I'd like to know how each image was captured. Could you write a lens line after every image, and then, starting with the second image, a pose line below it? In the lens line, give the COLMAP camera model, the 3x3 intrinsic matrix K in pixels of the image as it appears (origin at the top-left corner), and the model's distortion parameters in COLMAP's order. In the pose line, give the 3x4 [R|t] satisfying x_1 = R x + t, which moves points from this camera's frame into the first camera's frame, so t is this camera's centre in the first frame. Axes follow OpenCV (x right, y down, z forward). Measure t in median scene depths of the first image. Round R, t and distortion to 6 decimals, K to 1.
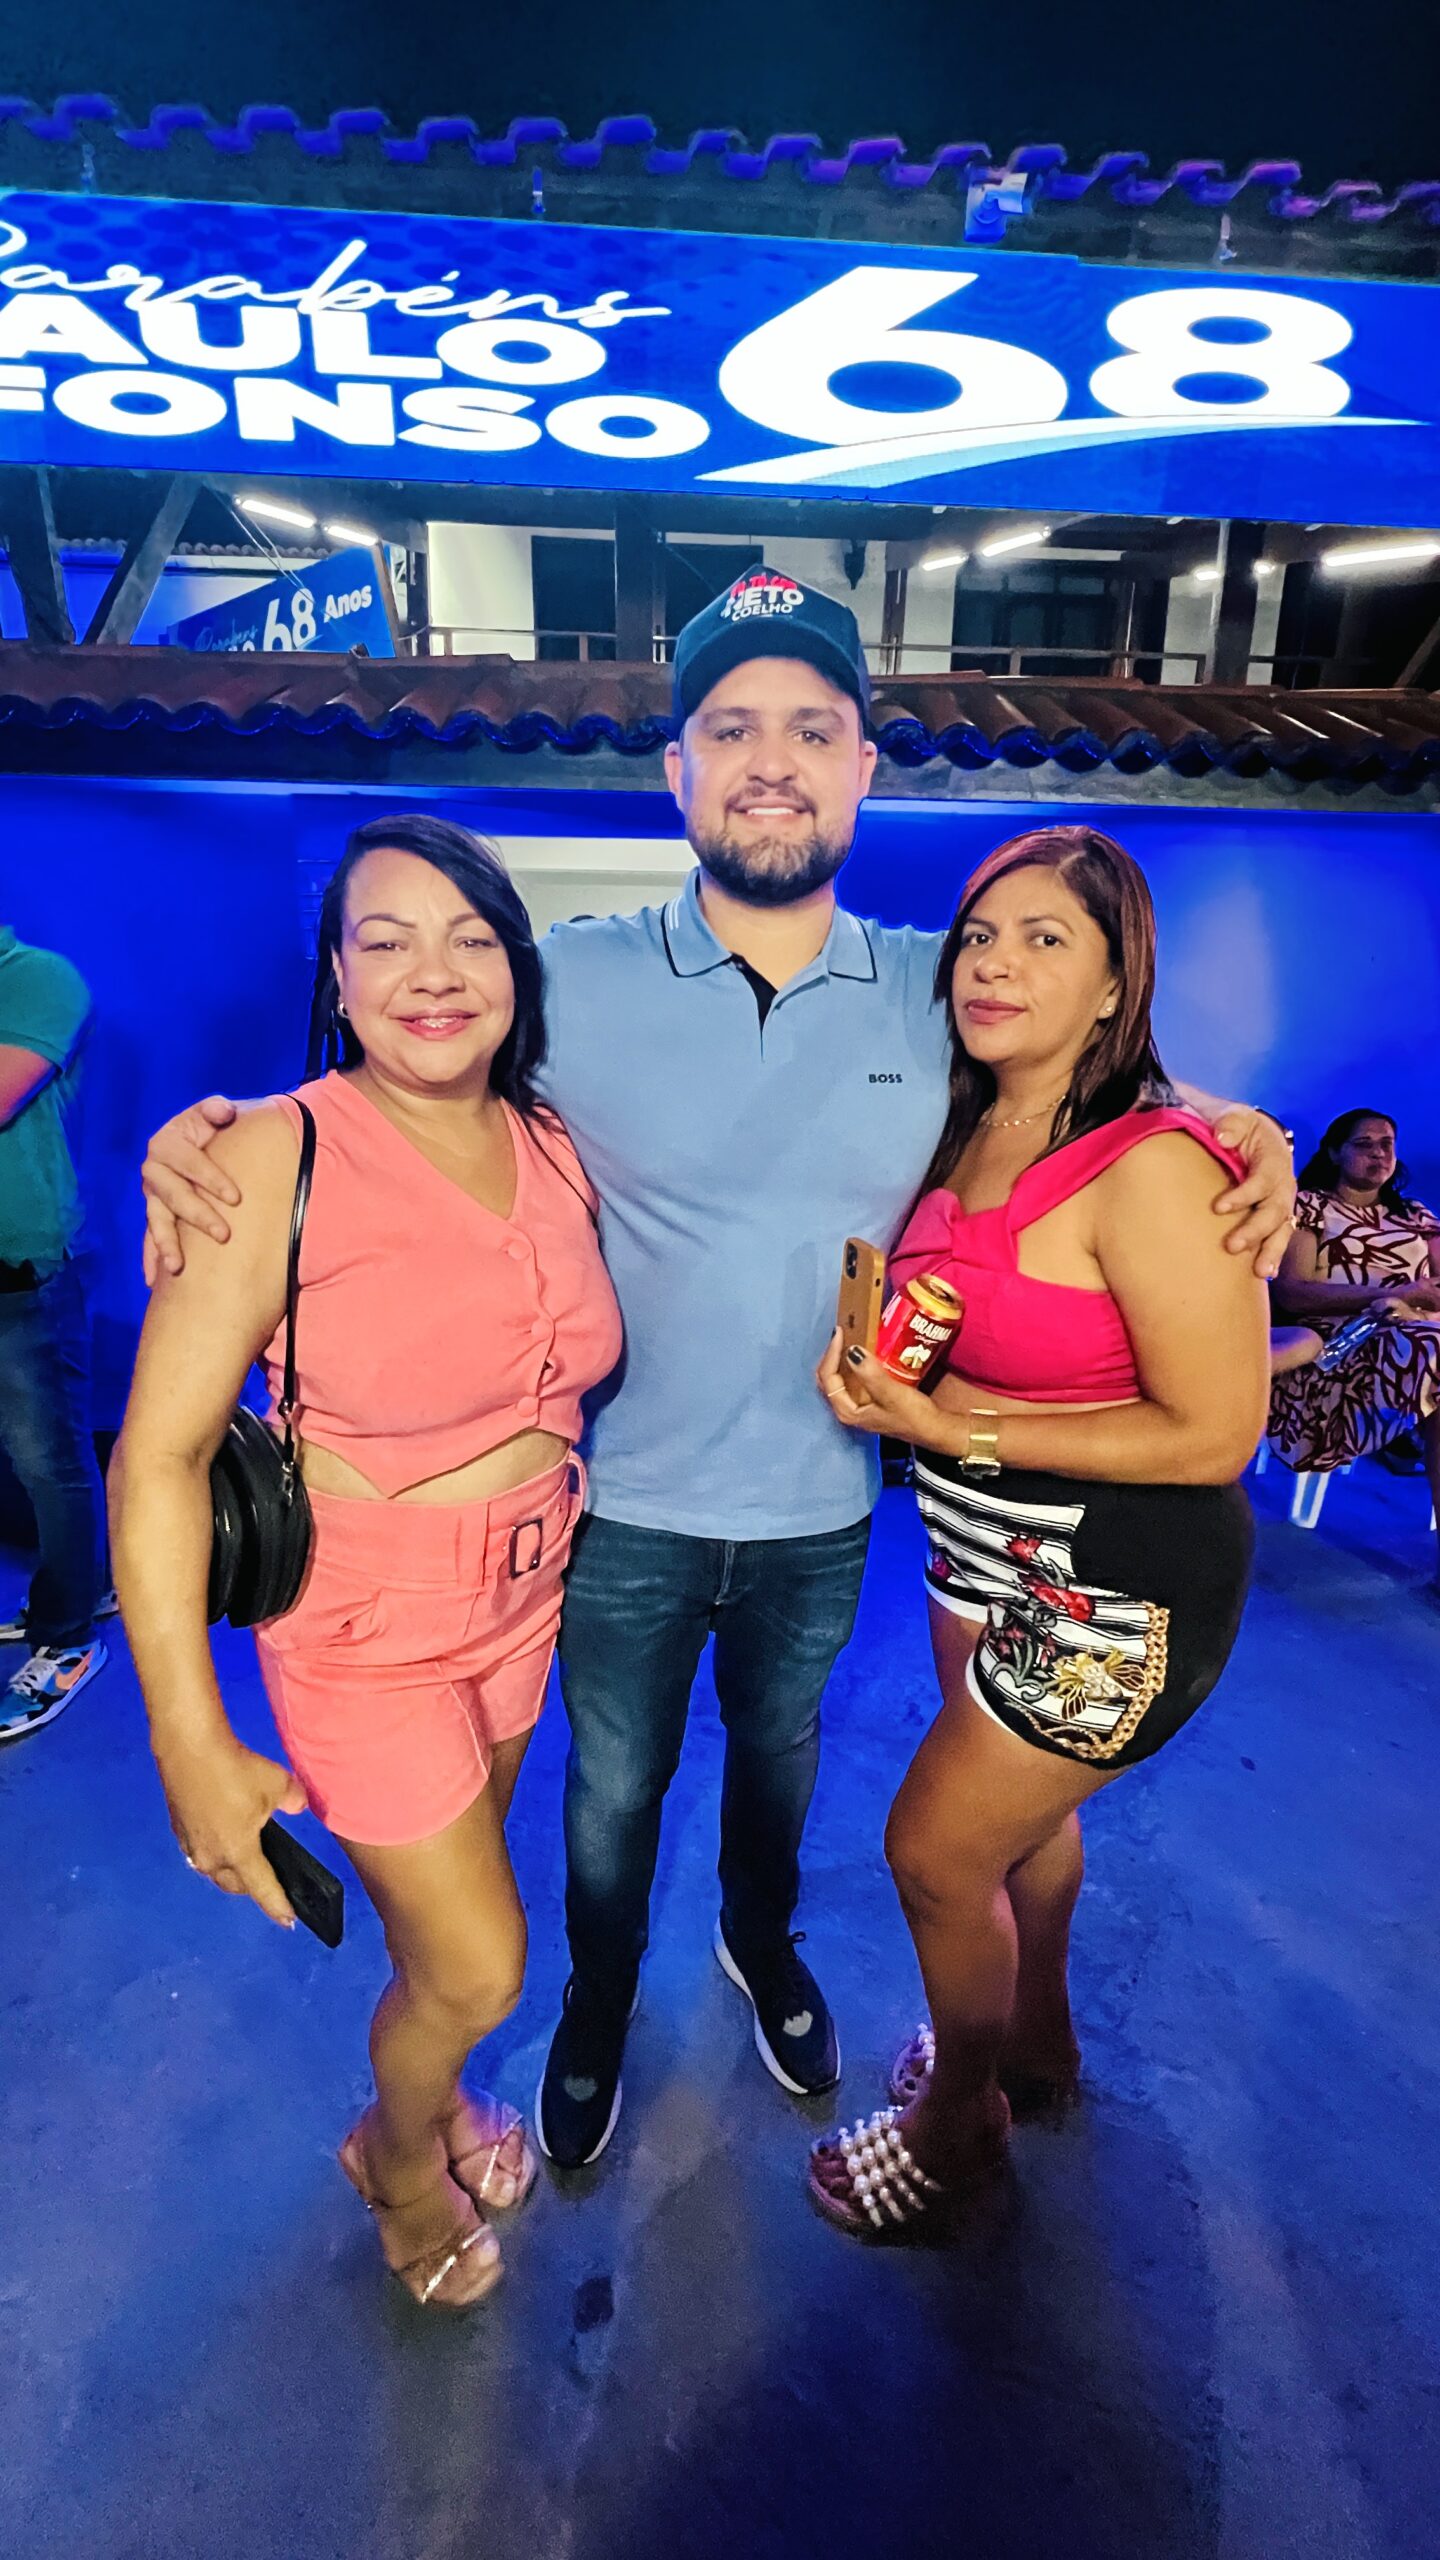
lens RADIAL K [[1014.1, 0, 717.8], [0, 1014.1, 1283.3], [0, 0, 1]] dist [-0.000977, -0.000150]
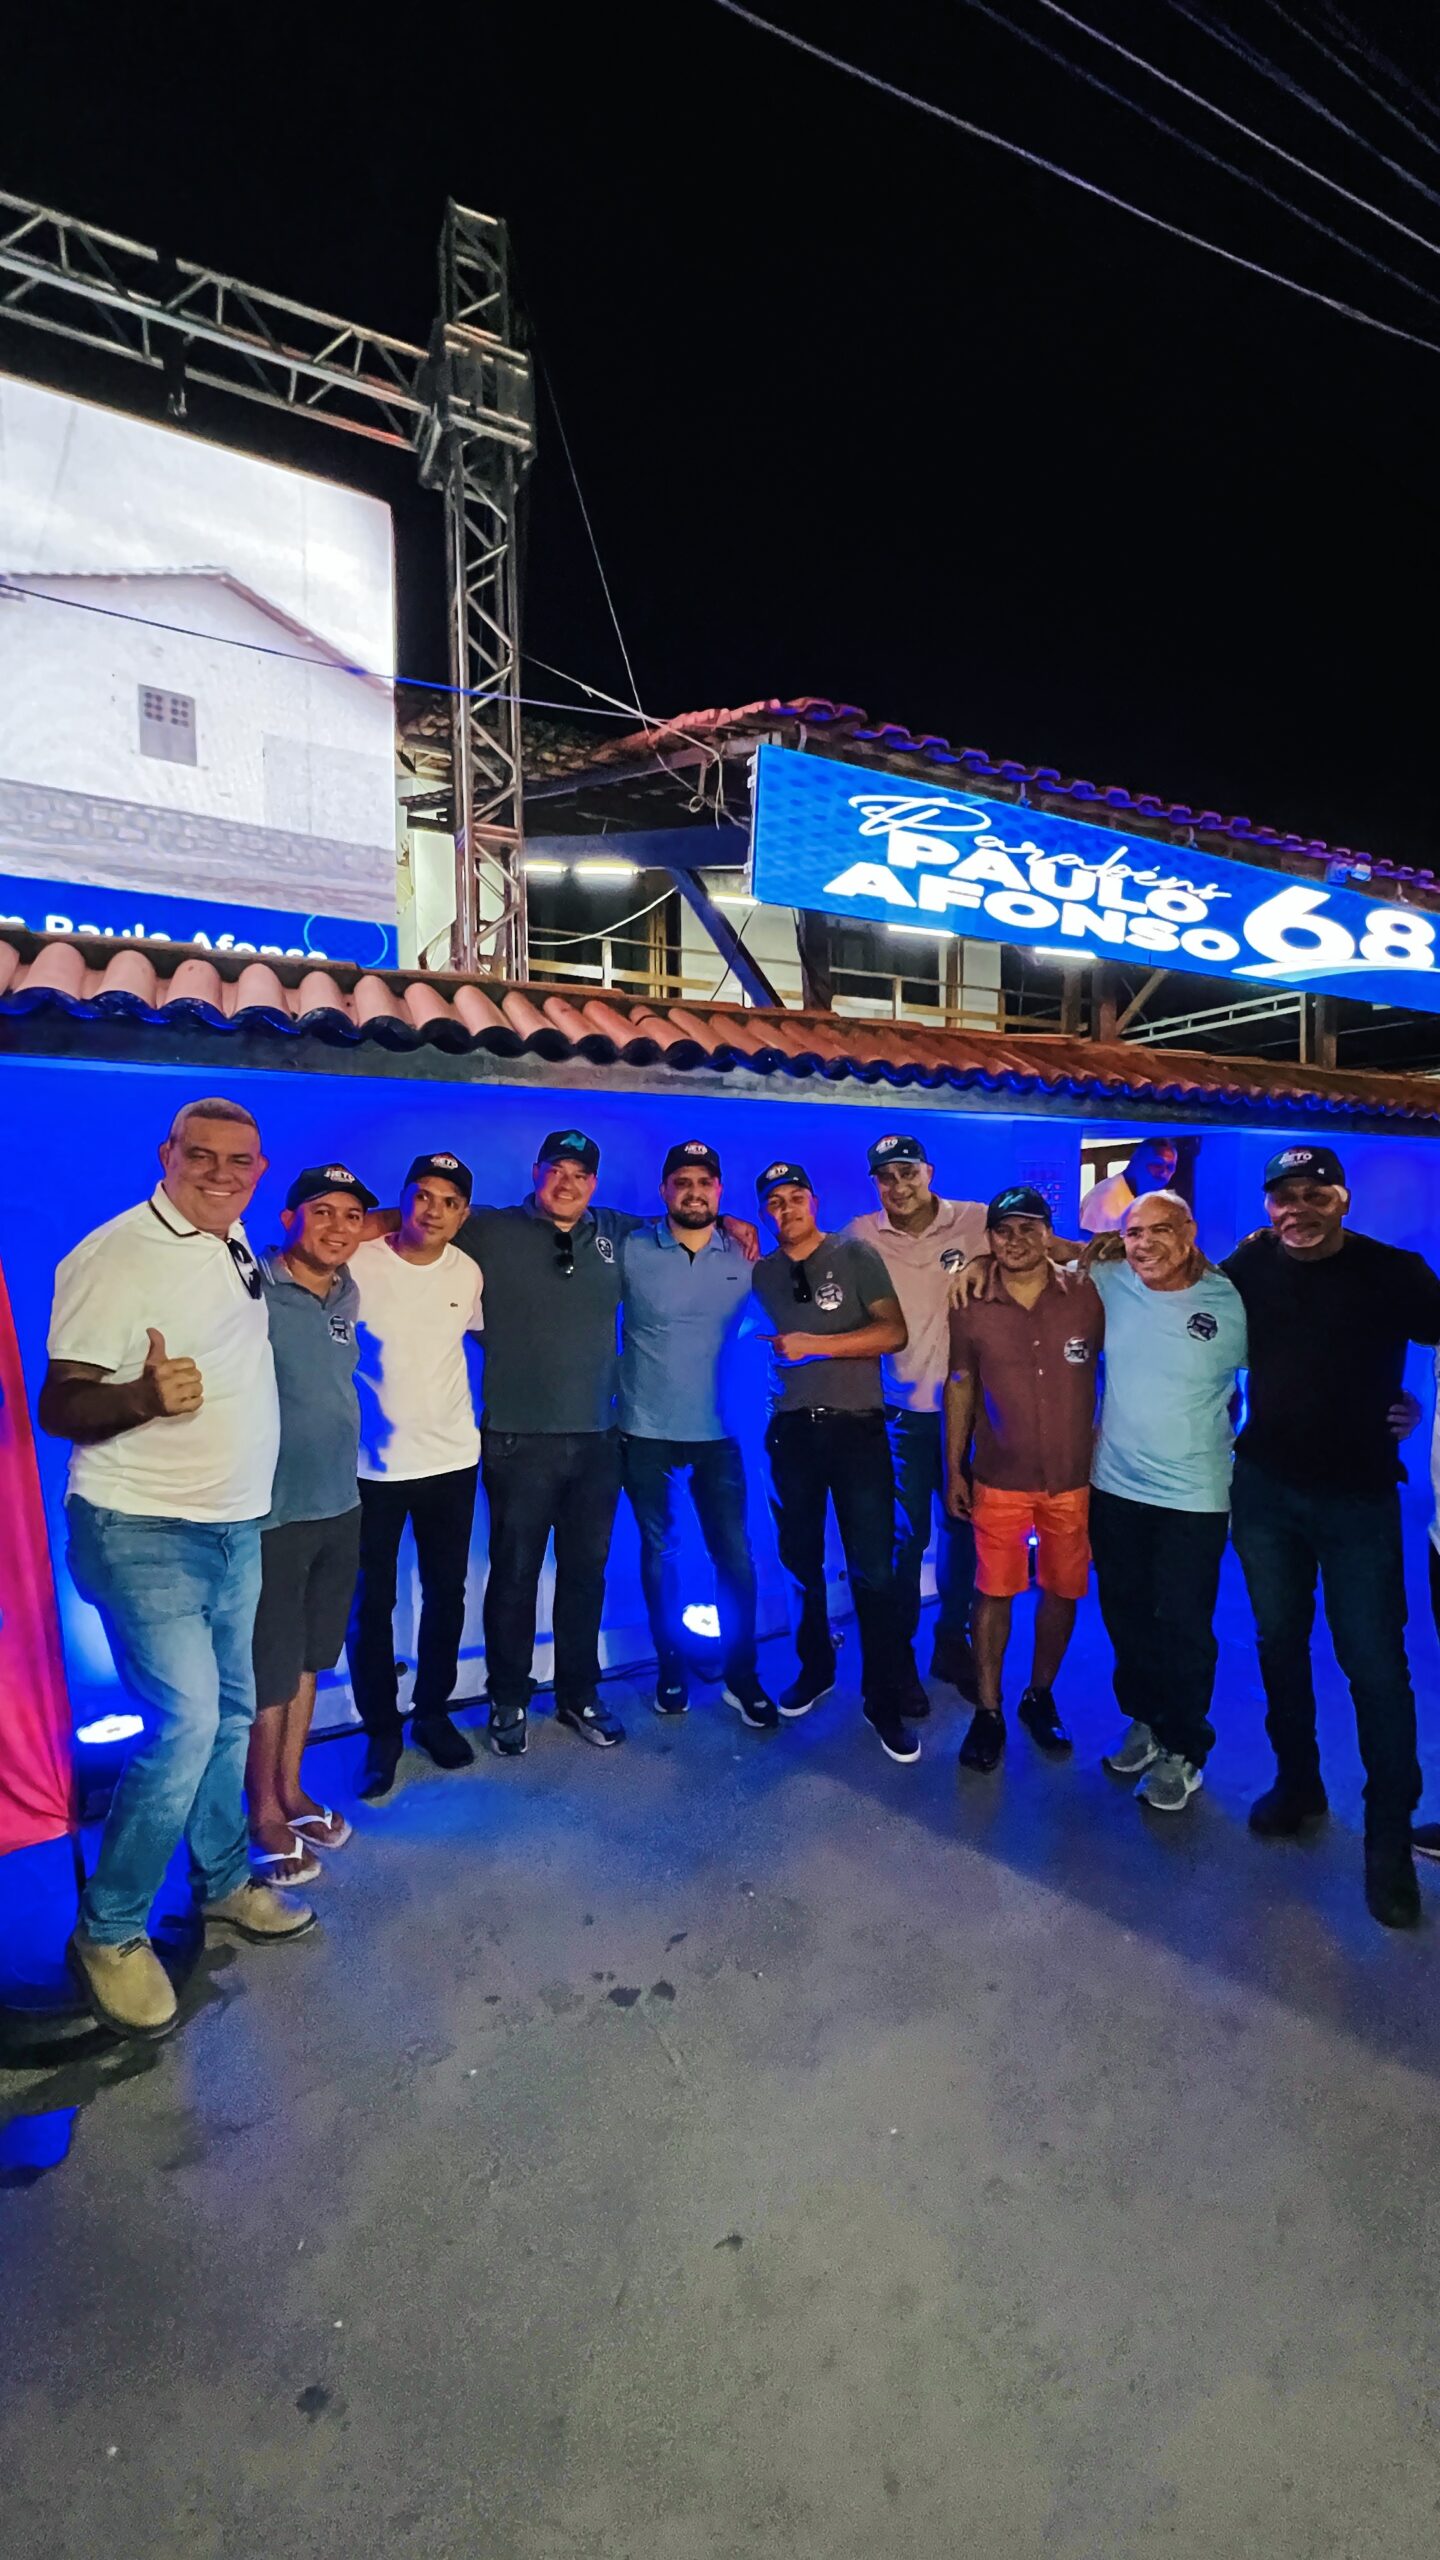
lens RADIAL K [[1014.1, 0, 717.8], [0, 1014.1, 1283.3], [0, 0, 1]] dist [-0.000977, -0.000150]
pose [[0.911940, -0.044614, 0.407892, -1.718271], [0.145190, 0.964845, -0.219076, 0.004273], [-0.383779, 0.259006, 0.886358, -0.110511]]
